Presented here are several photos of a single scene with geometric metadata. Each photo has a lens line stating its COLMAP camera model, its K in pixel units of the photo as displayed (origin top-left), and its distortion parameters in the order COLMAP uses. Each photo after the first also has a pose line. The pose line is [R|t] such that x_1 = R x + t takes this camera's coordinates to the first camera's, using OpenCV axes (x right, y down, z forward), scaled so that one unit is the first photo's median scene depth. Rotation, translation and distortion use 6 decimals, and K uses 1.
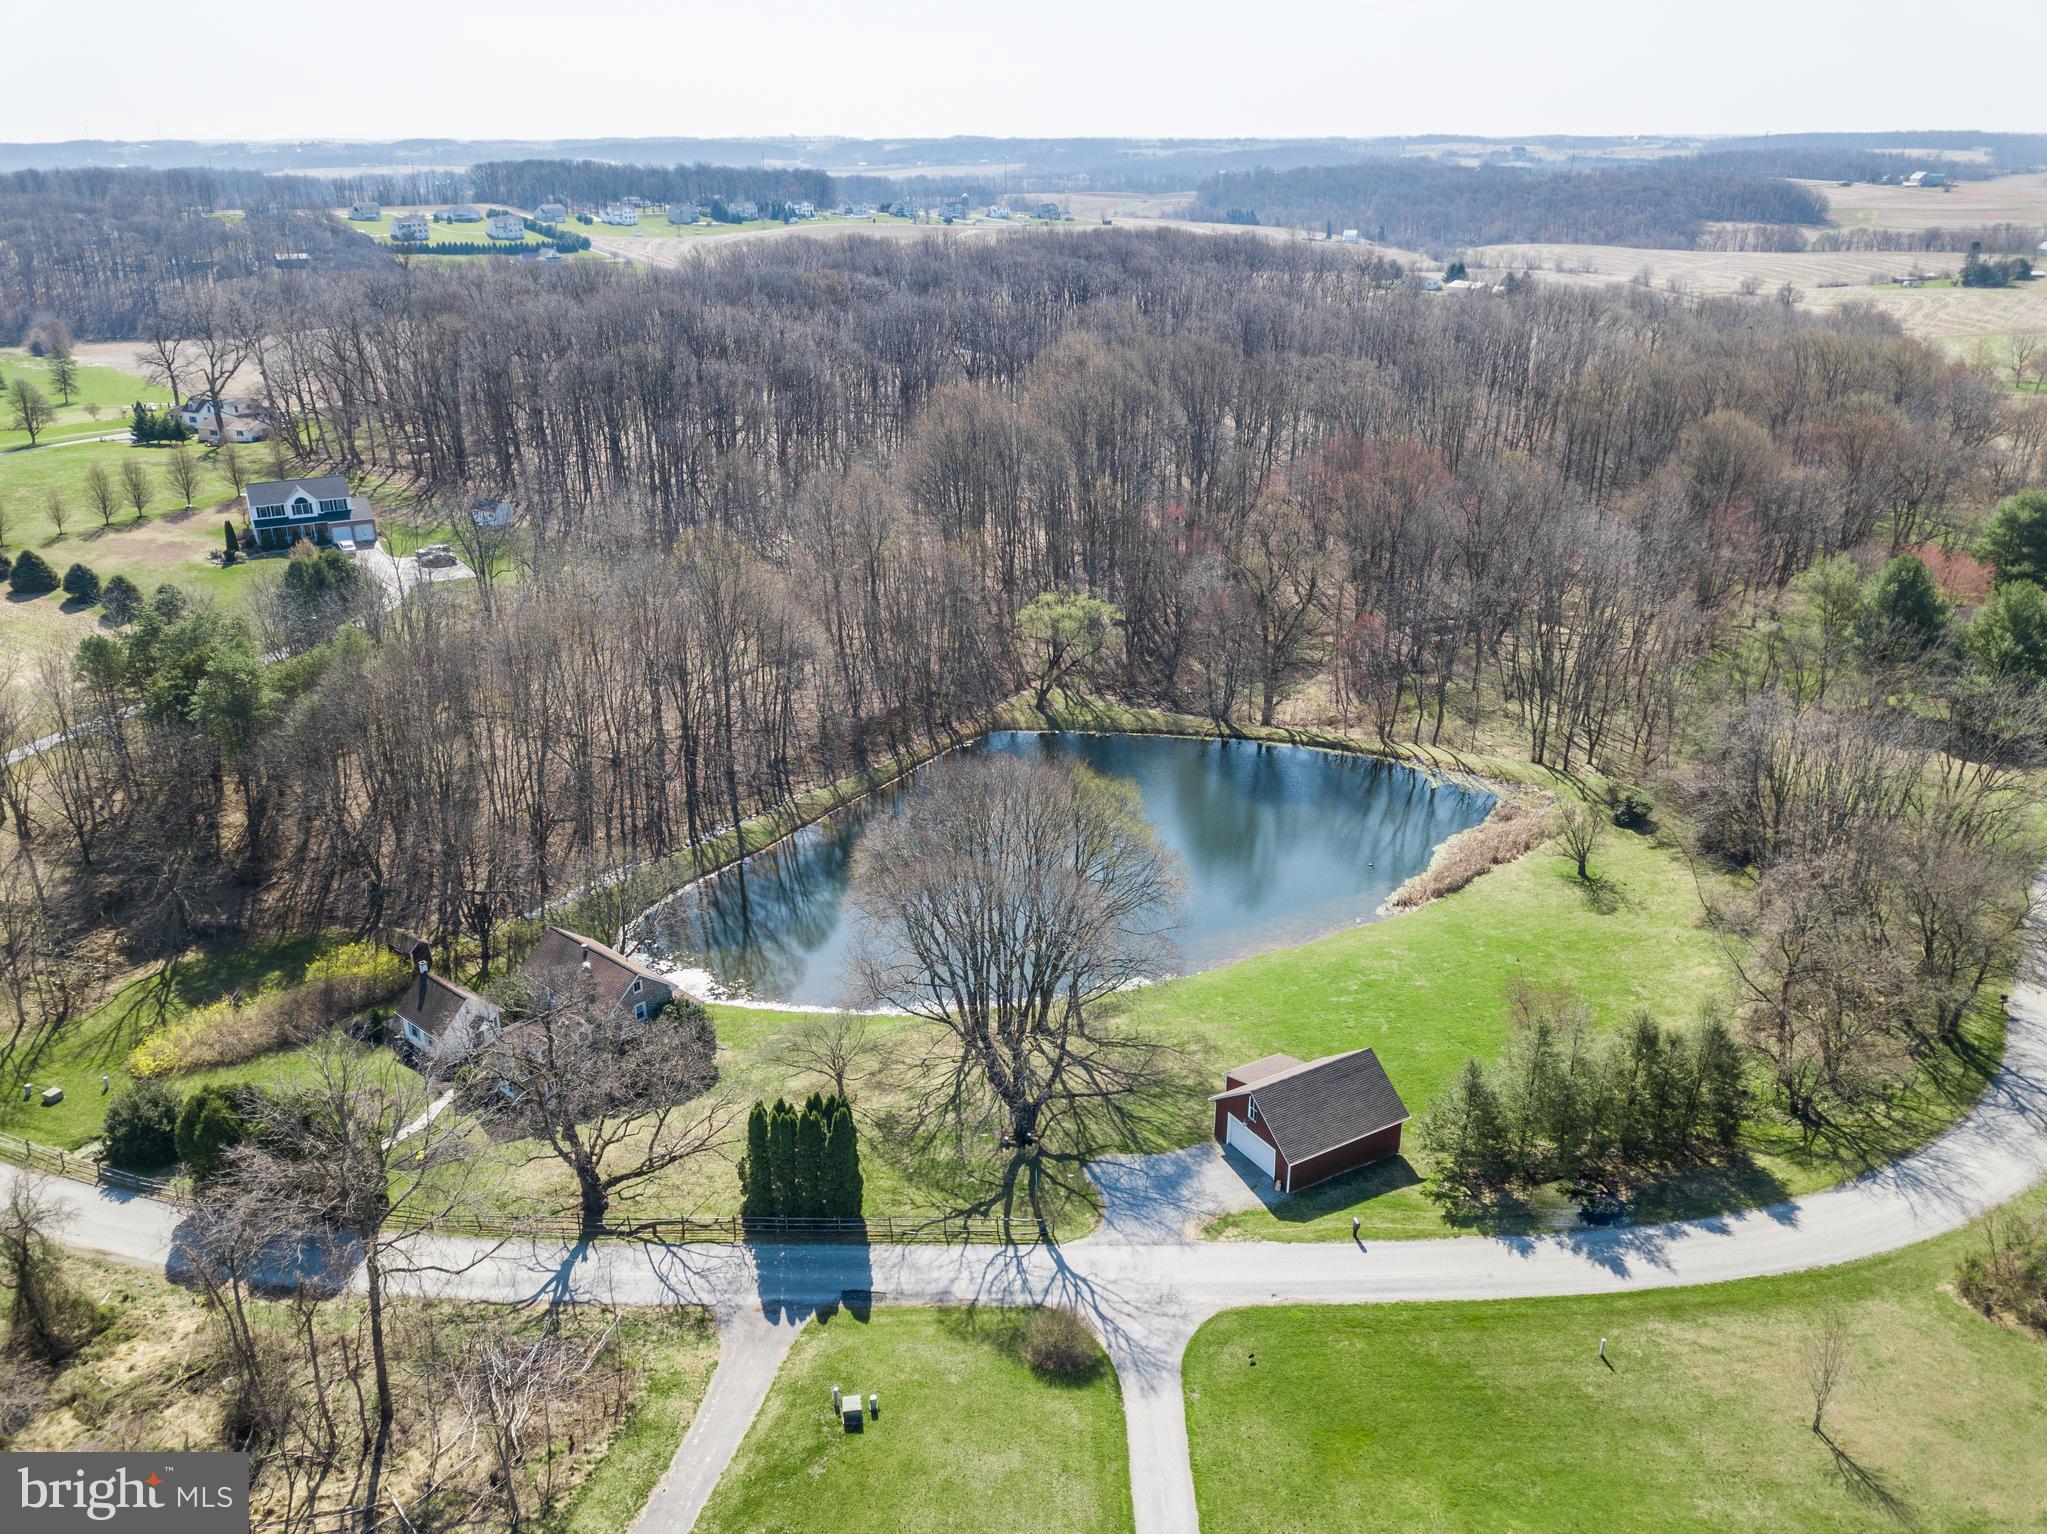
lens RADIAL K [[1557.5, 0, 1021.5], [0, 1557.5, 767.9], [0, 0, 1]] dist [0.009456, 0.002203]
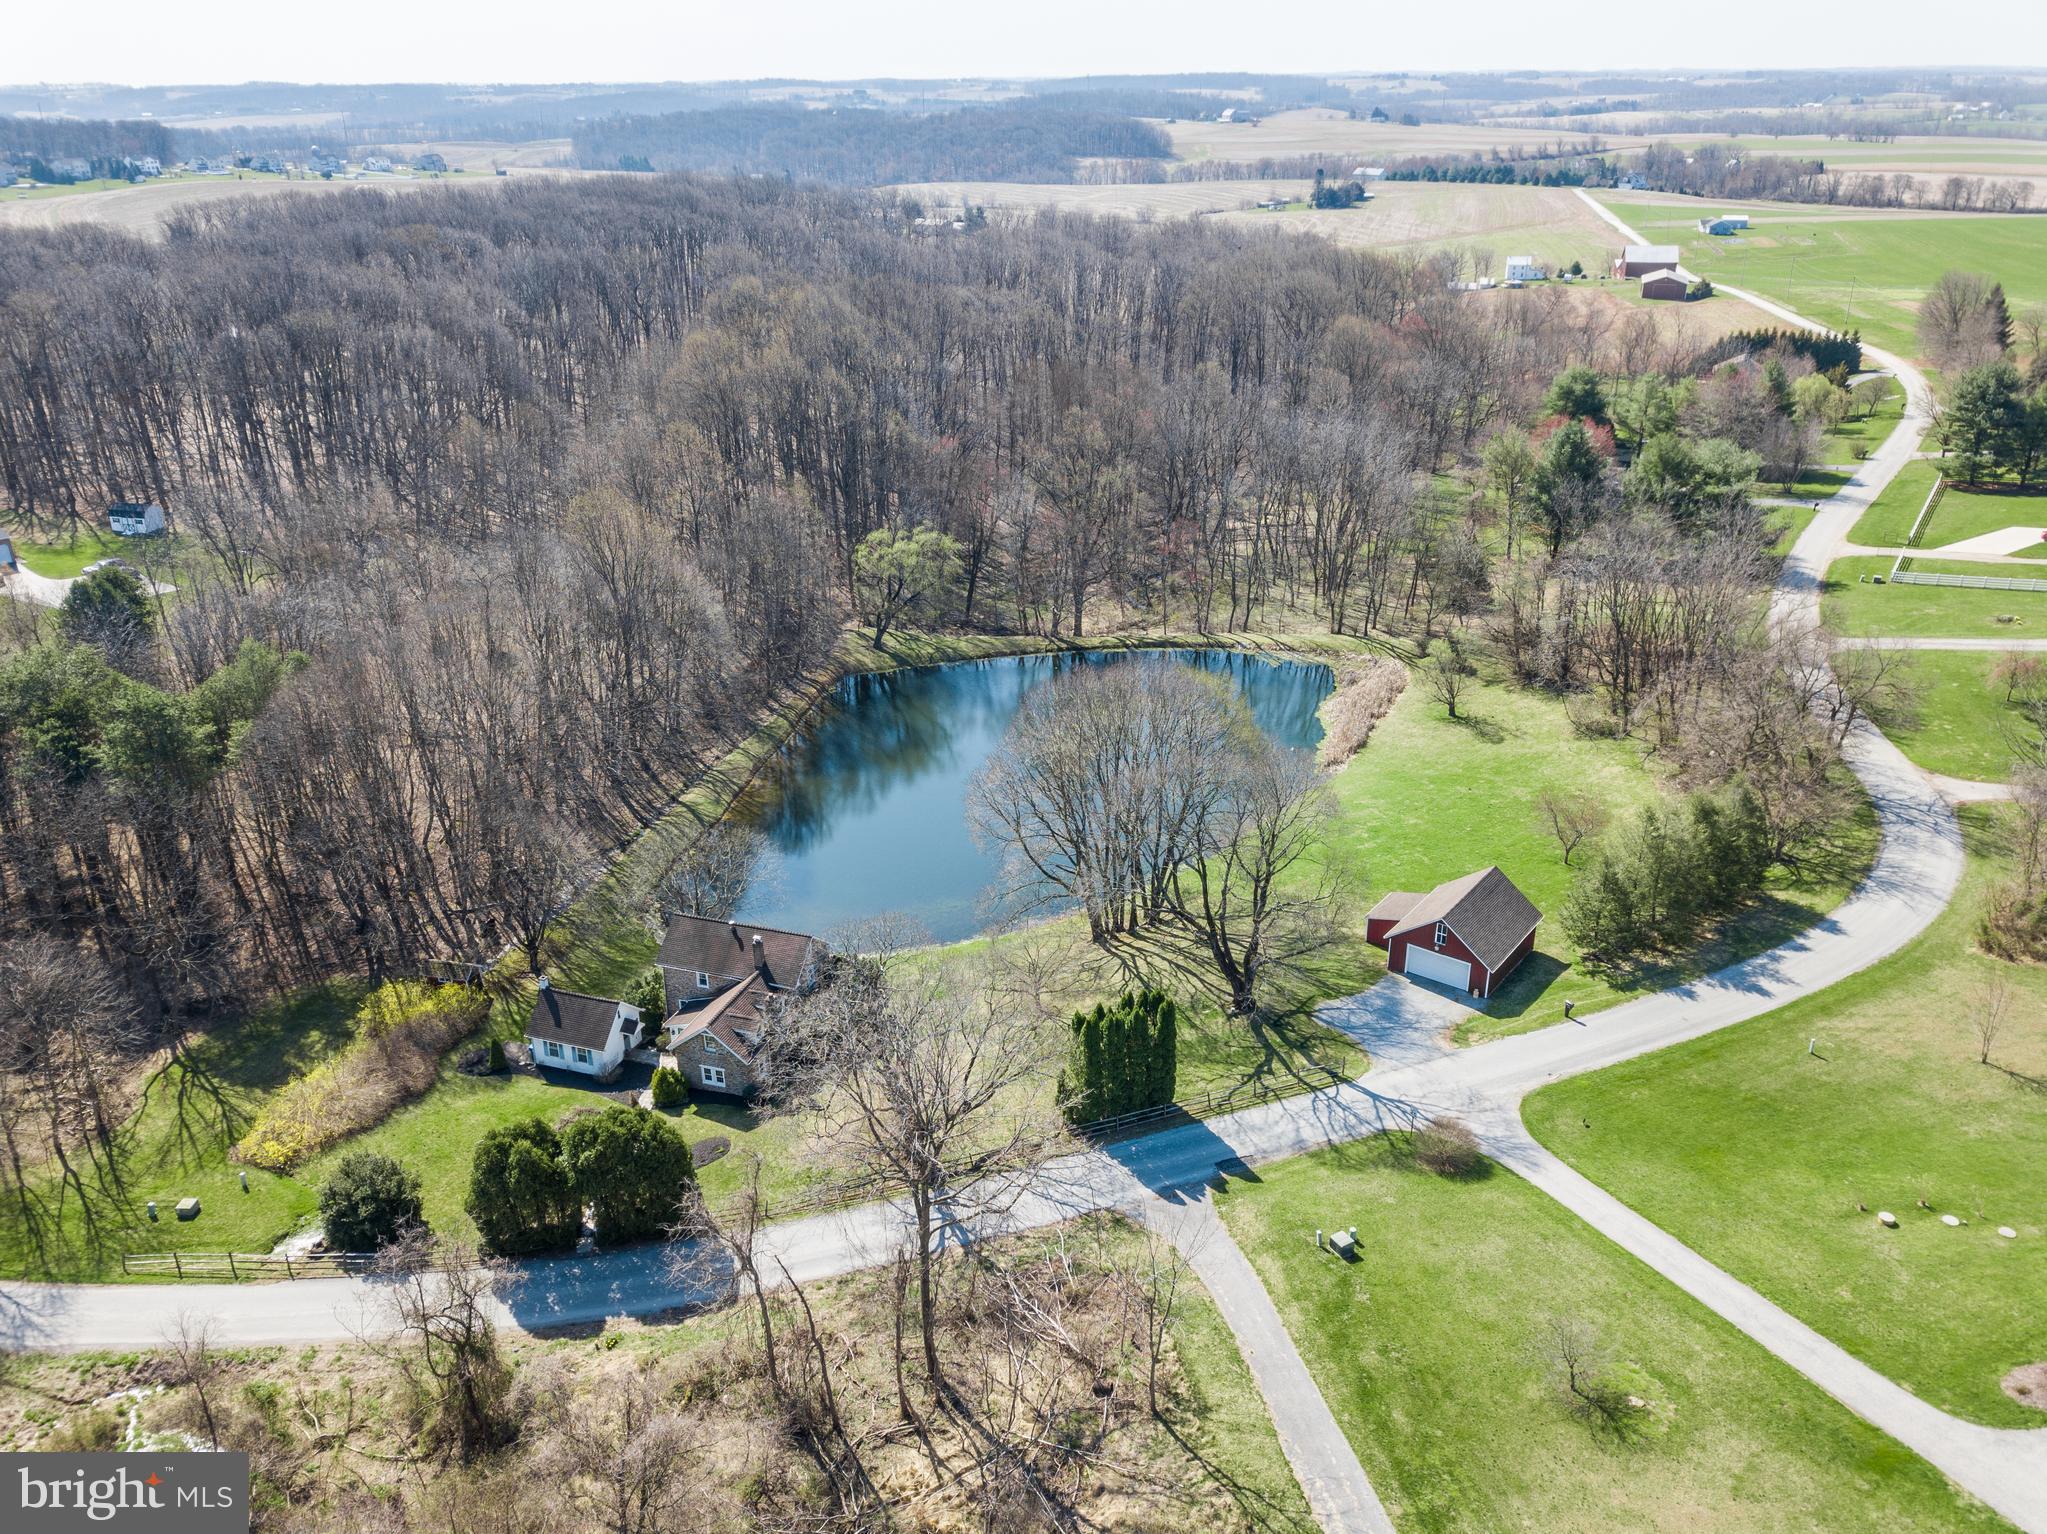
lens RADIAL K [[1557.5, 0, 1017.1], [0, 1557.5, 764.3], [0, 0, 1]] dist [0.009456, 0.002203]
pose [[0.926002, -0.158821, 0.342486, -0.282721], [0.149102, 0.987307, 0.054705, -0.006072], [-0.346827, 0.000409, 0.937929, 0.024472]]
